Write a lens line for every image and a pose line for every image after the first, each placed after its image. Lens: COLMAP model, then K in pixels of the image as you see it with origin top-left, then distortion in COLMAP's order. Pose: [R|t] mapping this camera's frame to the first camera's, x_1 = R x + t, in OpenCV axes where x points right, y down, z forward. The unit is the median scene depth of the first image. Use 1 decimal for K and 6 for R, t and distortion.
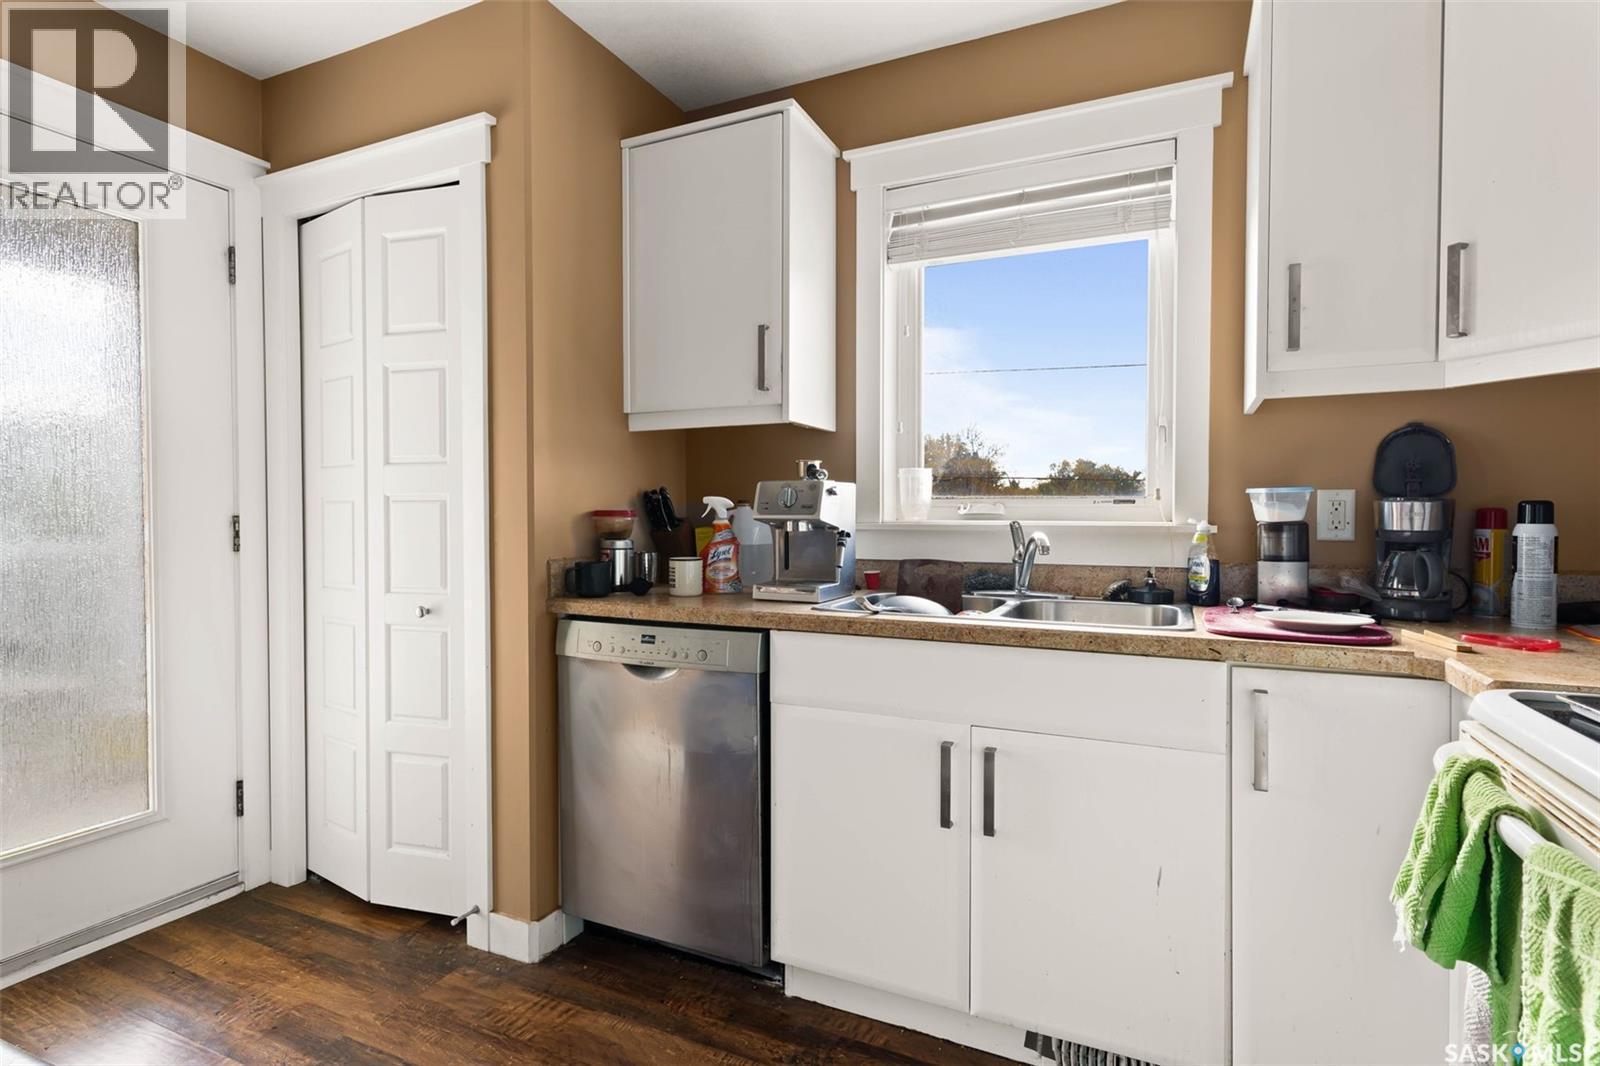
lens RADIAL K [[796.1, 0, 800.0], [0, 796.1, 533.0], [0, 0, 1]] dist [0.000316, -0.000081]
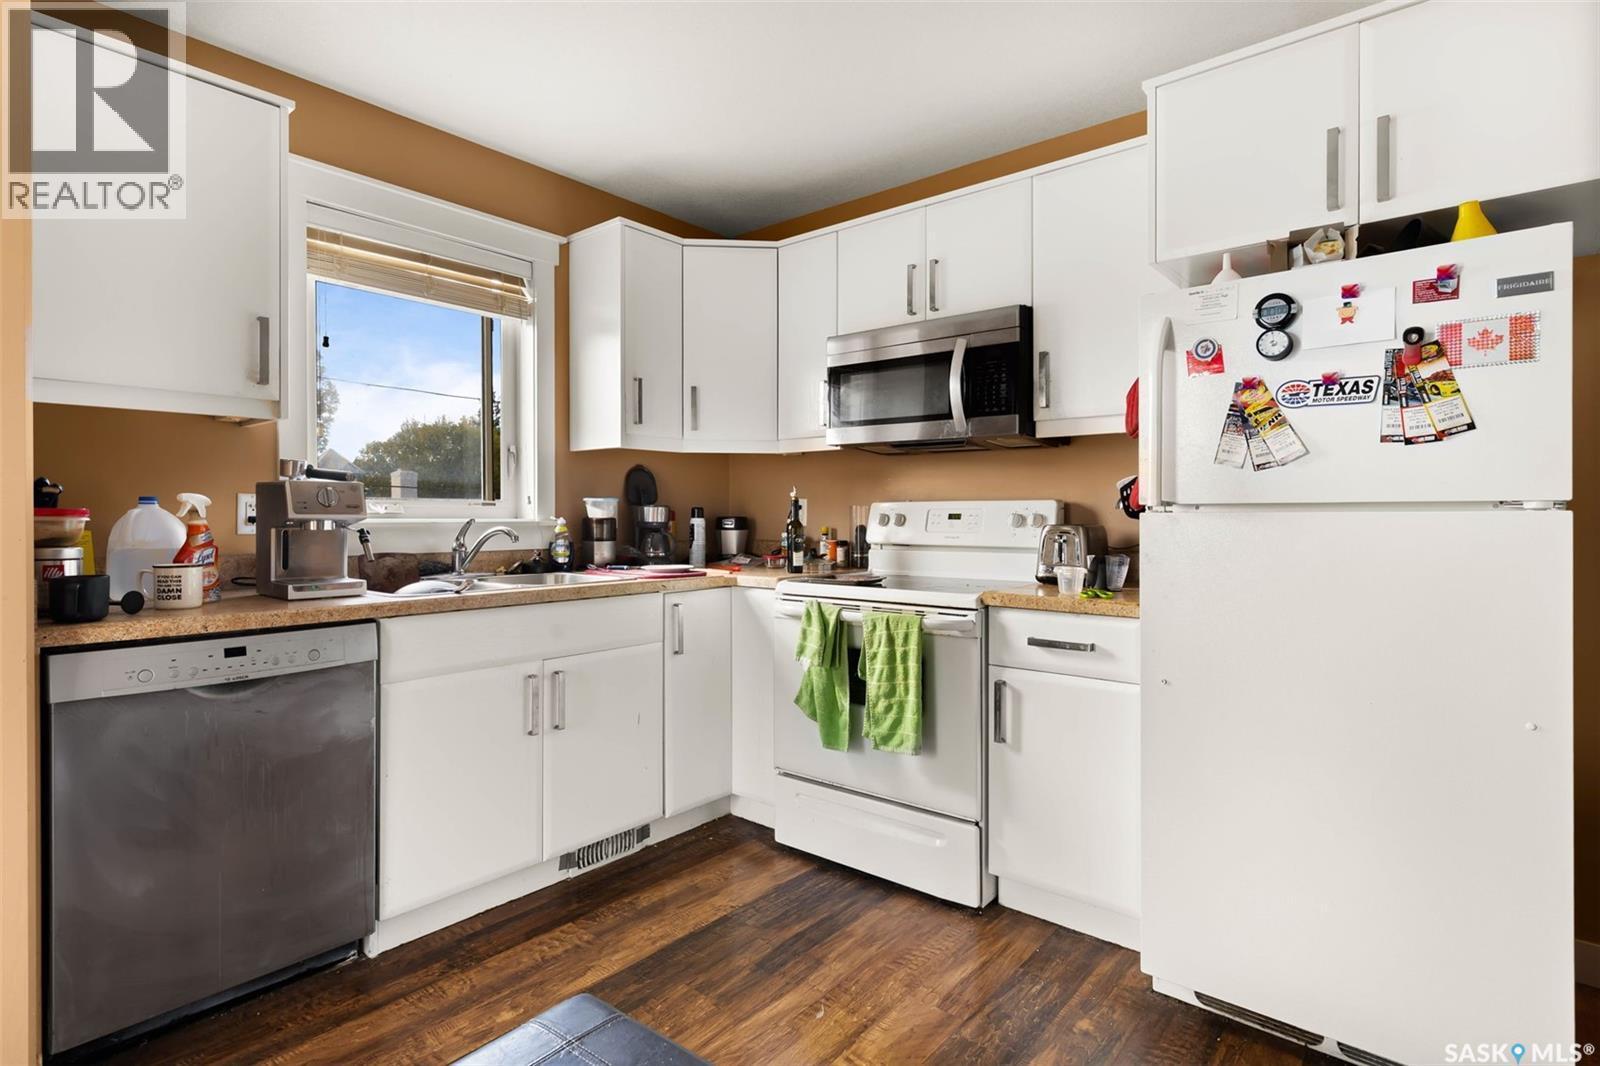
lens RADIAL K [[806.2, 0, 798.8], [0, 806.2, 514.5], [0, 0, 1]] dist [-0.000253, -0.000055]
pose [[0.258426, -0.002146, 0.966029, -0.922614], [0.020333, 0.999788, -0.003219, -0.007061], [-0.965817, 0.020474, 0.258414, 0.142476]]
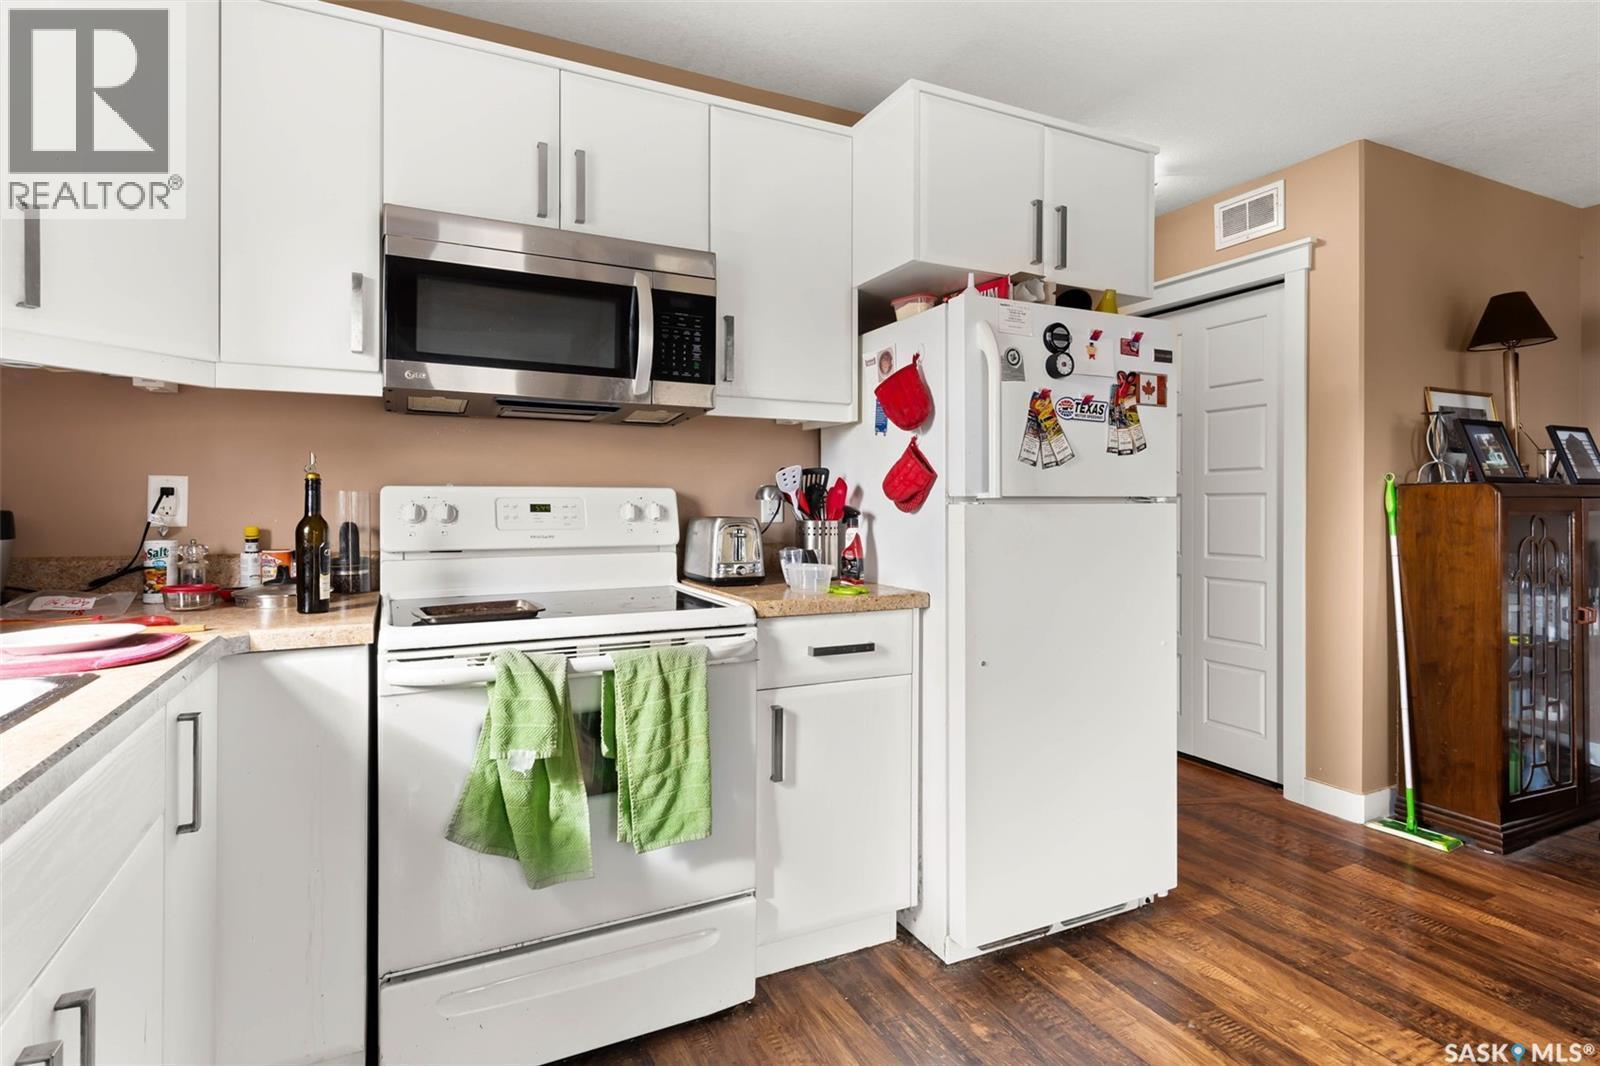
lens RADIAL K [[809.0, 0, 800.7], [0, 809.0, 505.7], [0, 0, 1]] dist [0.000248, 0.000102]
pose [[-0.778427, -0.003497, 0.627726, -0.338398], [0.010503, 0.999772, 0.018595, -0.023258], [-0.627648, 0.021068, -0.778213, 0.916312]]
